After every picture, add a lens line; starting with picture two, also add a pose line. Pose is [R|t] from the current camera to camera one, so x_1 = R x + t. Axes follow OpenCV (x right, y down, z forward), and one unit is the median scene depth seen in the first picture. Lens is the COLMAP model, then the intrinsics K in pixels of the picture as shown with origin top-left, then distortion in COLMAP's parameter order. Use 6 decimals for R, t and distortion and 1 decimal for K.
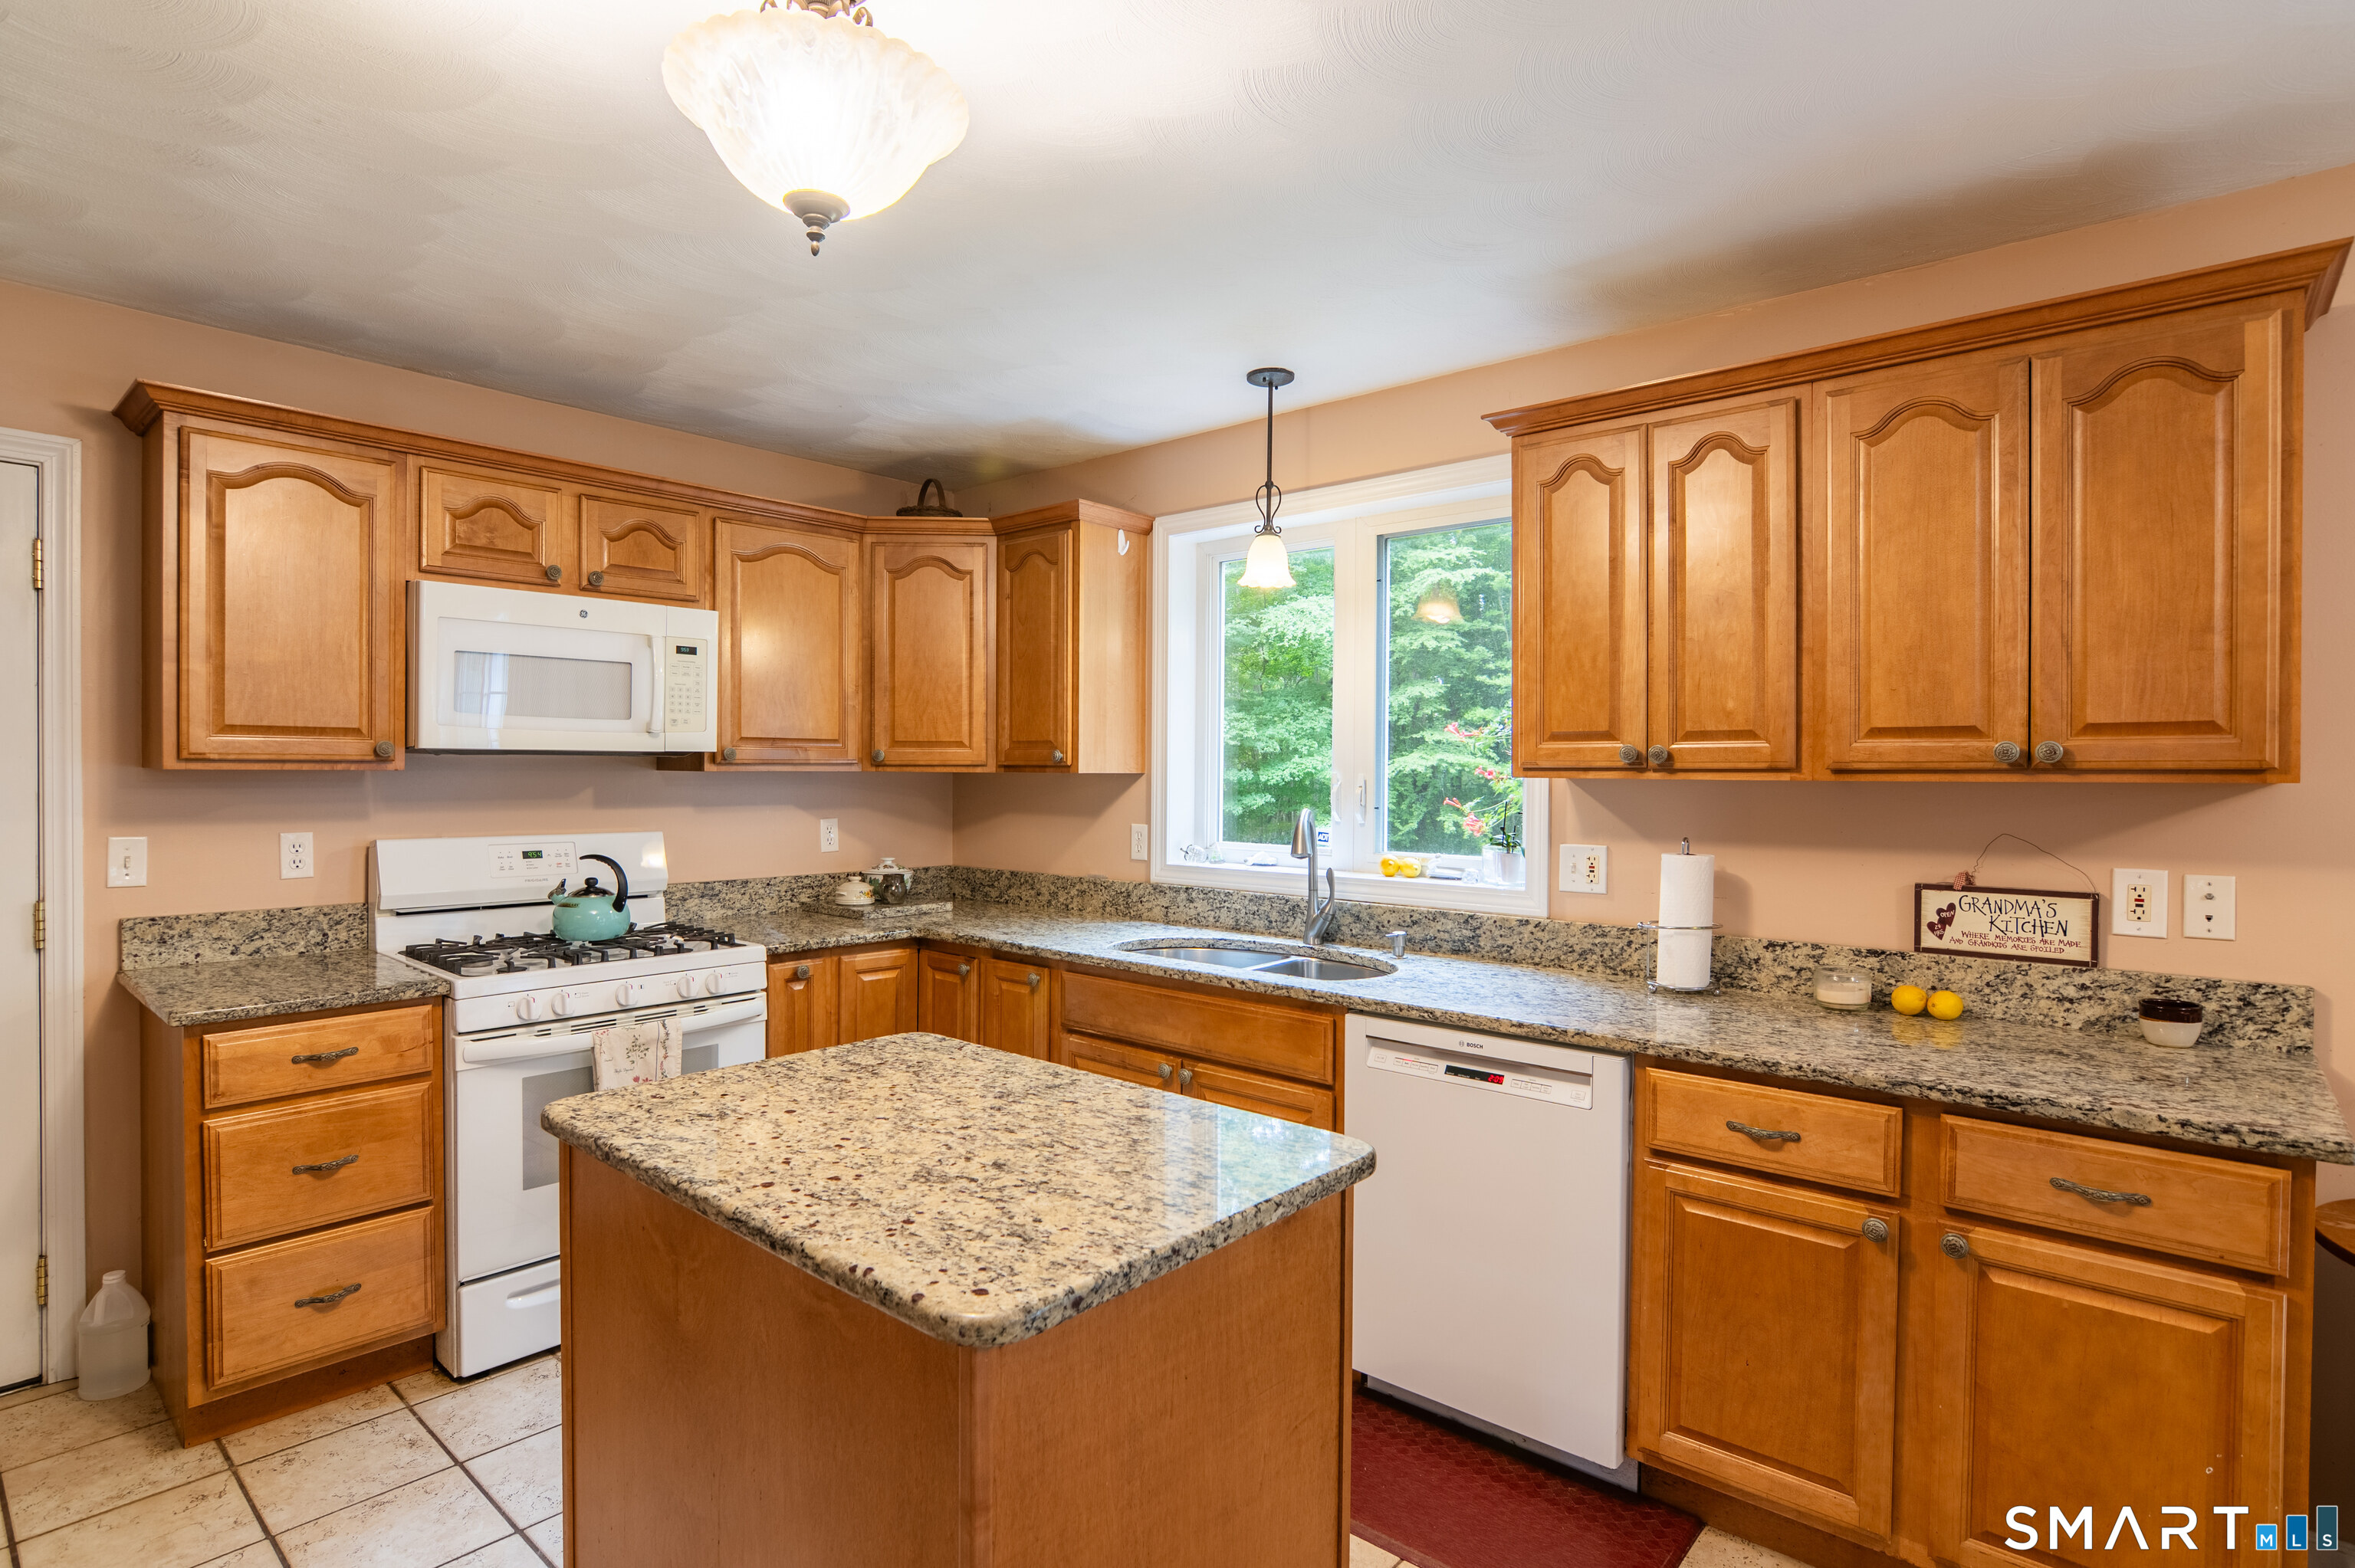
lens RADIAL K [[1184.8, 0, 1156.9], [0, 1184.8, 777.3], [0, 0, 1]] dist [-0.021878, 0.002789]
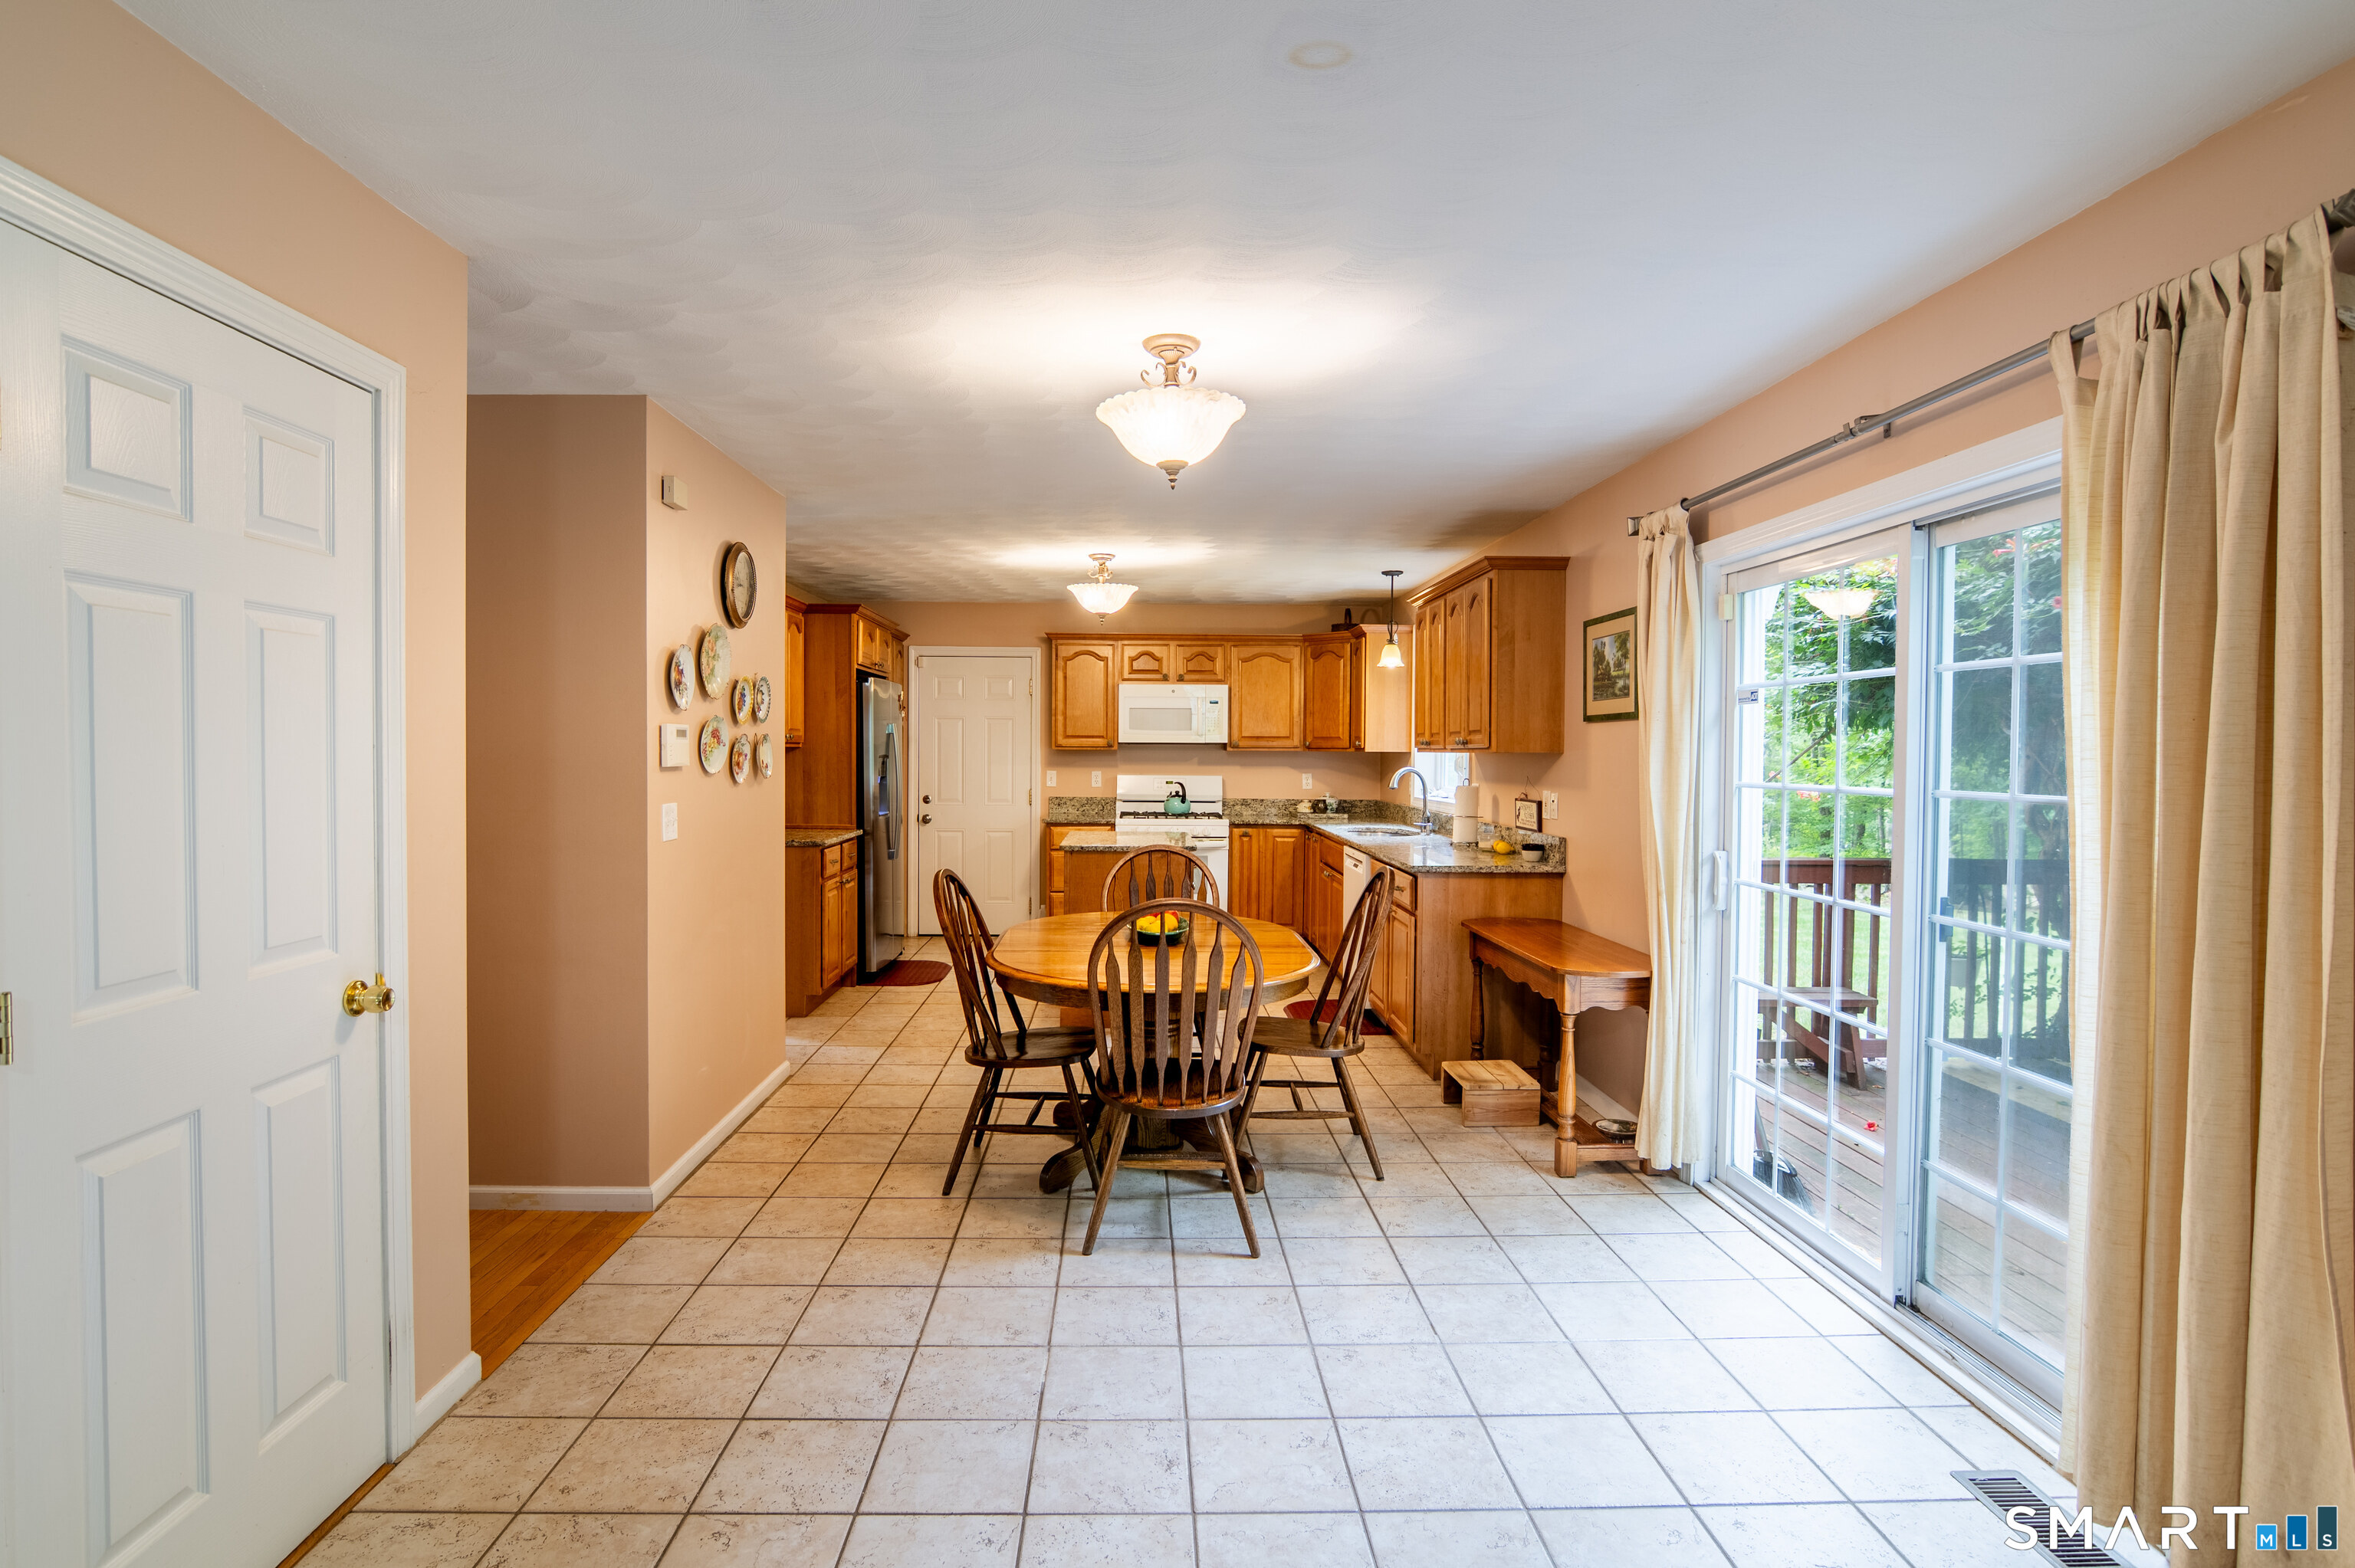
lens RADIAL K [[1184.8, 0, 1170.8], [0, 1184.8, 778.4], [0, 0, 1]] dist [-0.021878, 0.002789]
pose [[0.688687, 0.015917, -0.724884, 1.407999], [-0.006350, 0.999853, 0.015922, 0.014996], [0.725031, -0.006362, 0.688687, -0.822591]]
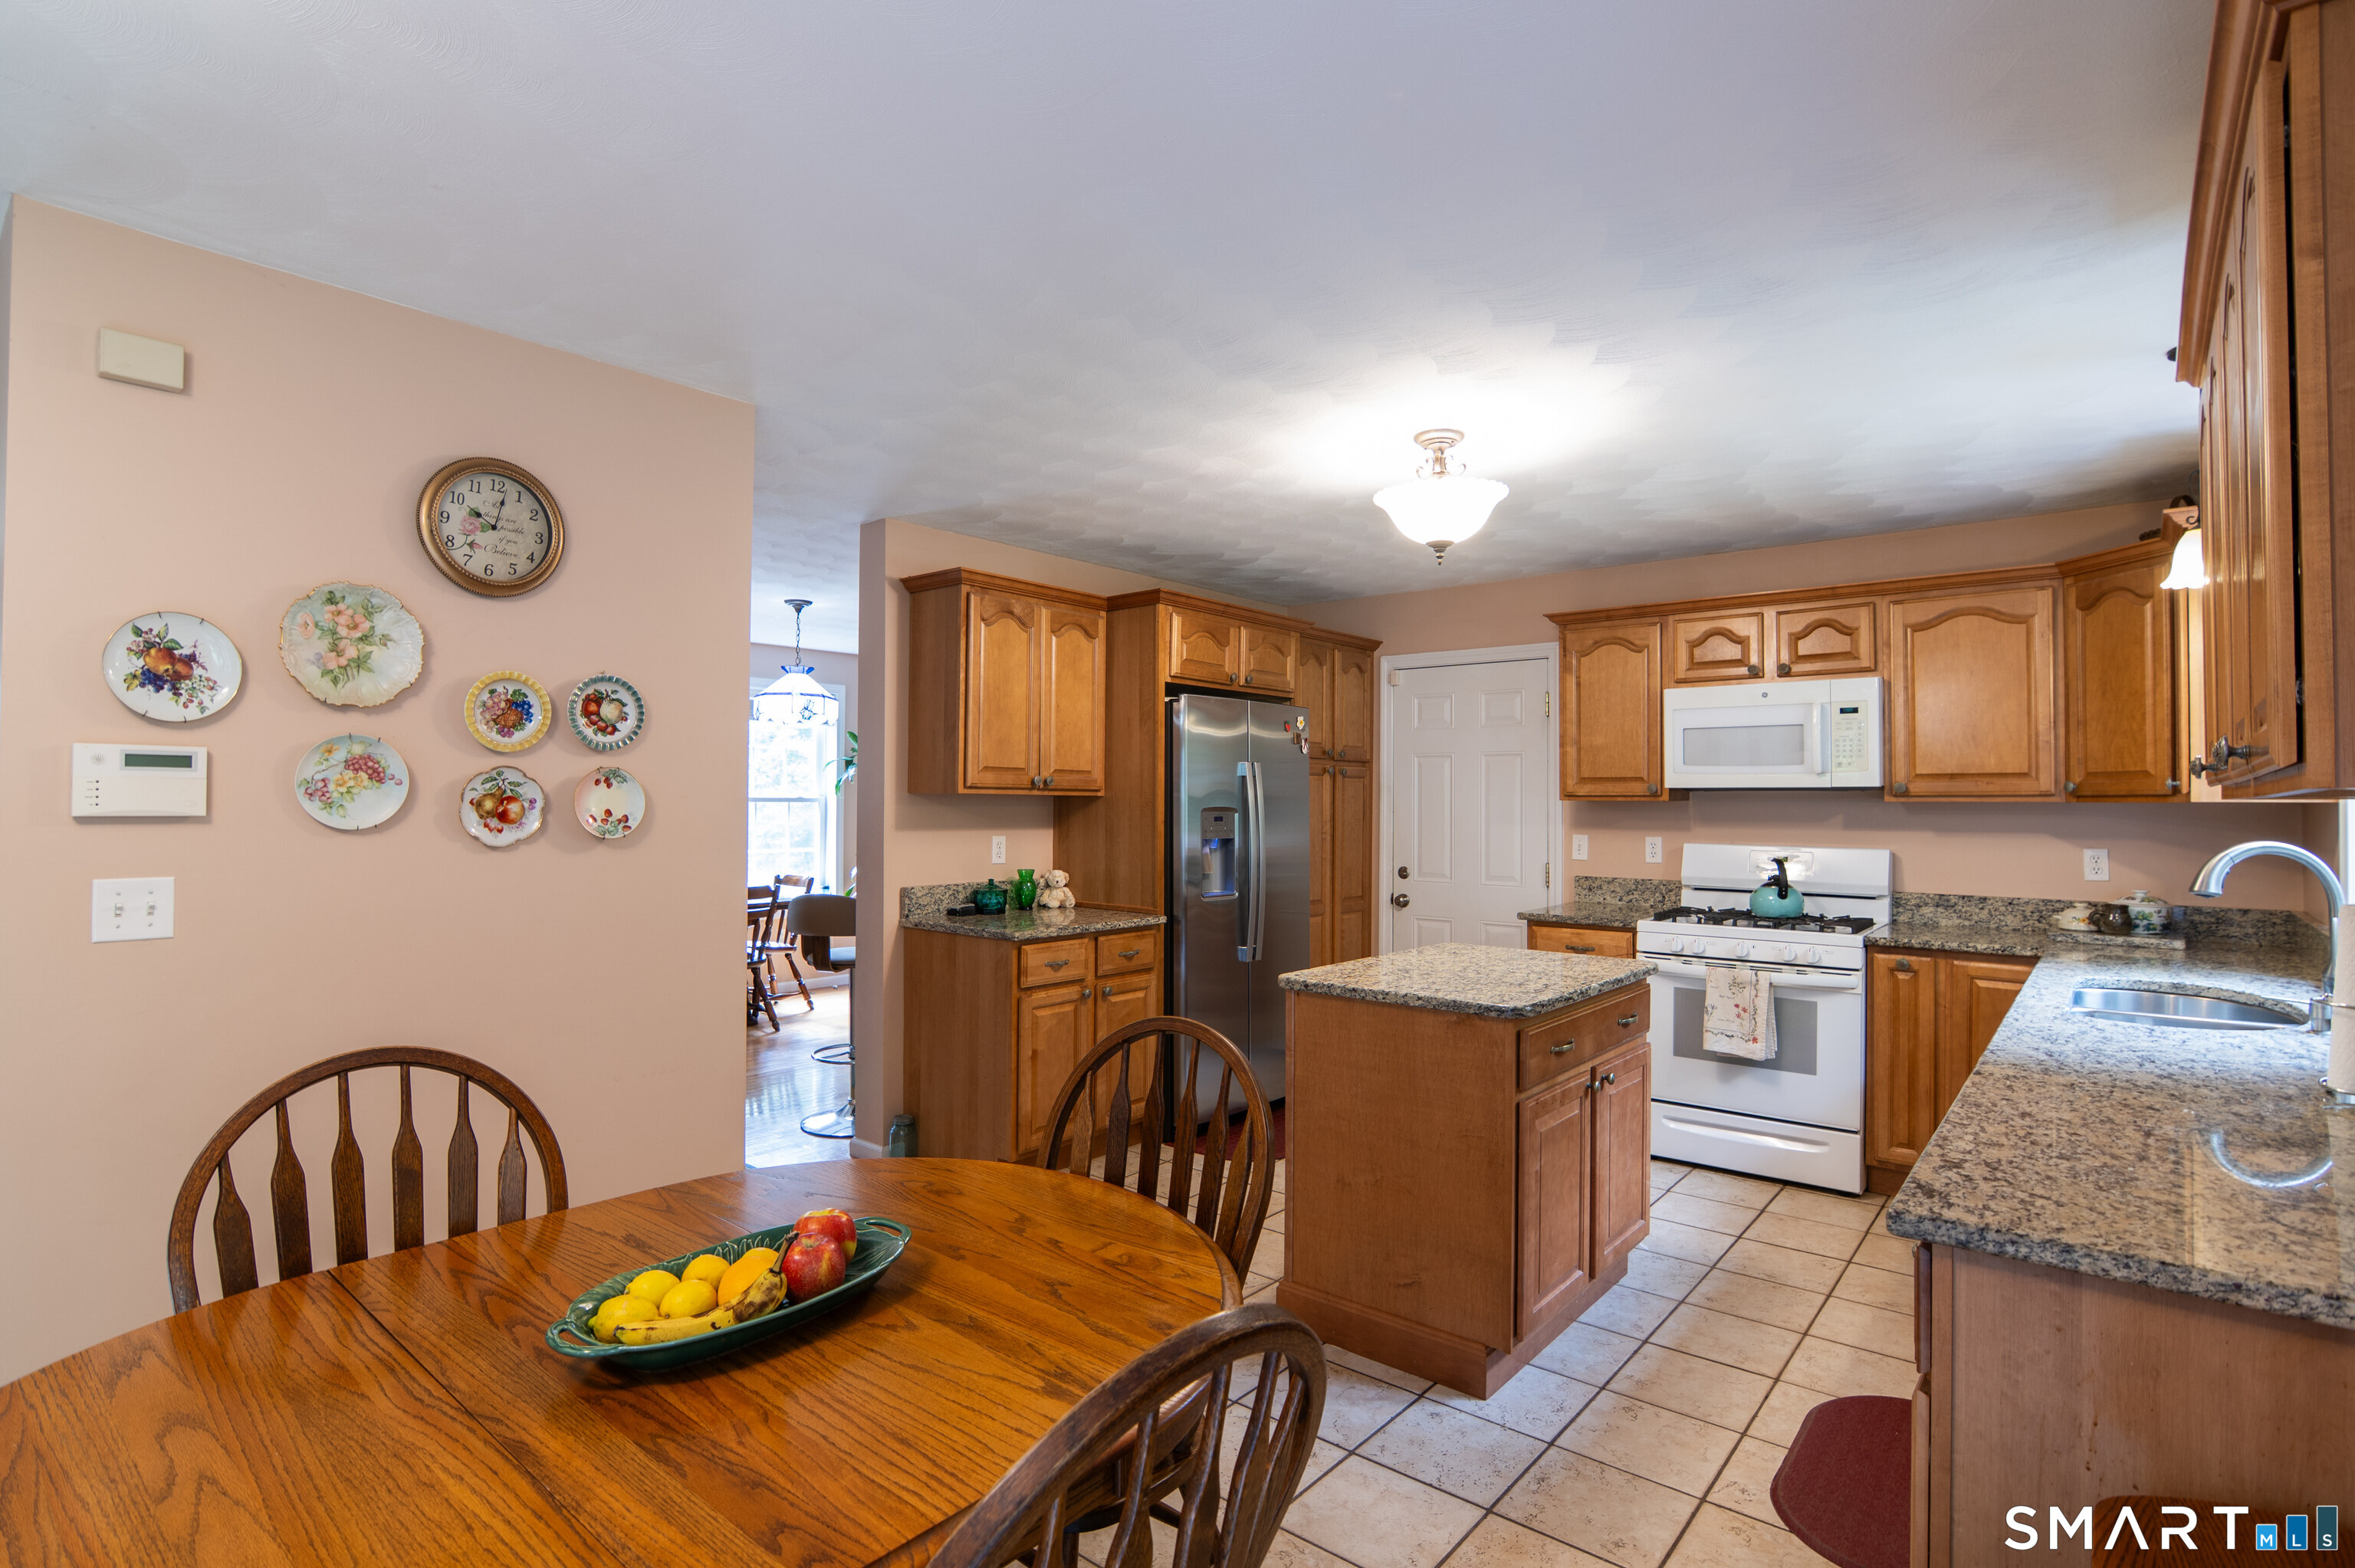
lens RADIAL K [[1149.1, 0, 1168.3], [0, 1149.1, 786.4], [0, 0, 1]] dist [-0.019799, 0.000195]
pose [[0.025695, -0.019378, -0.999482, 0.895212], [-0.011851, 0.999736, -0.019688, 0.012464], [0.999600, 0.012351, 0.025459, 0.209821]]
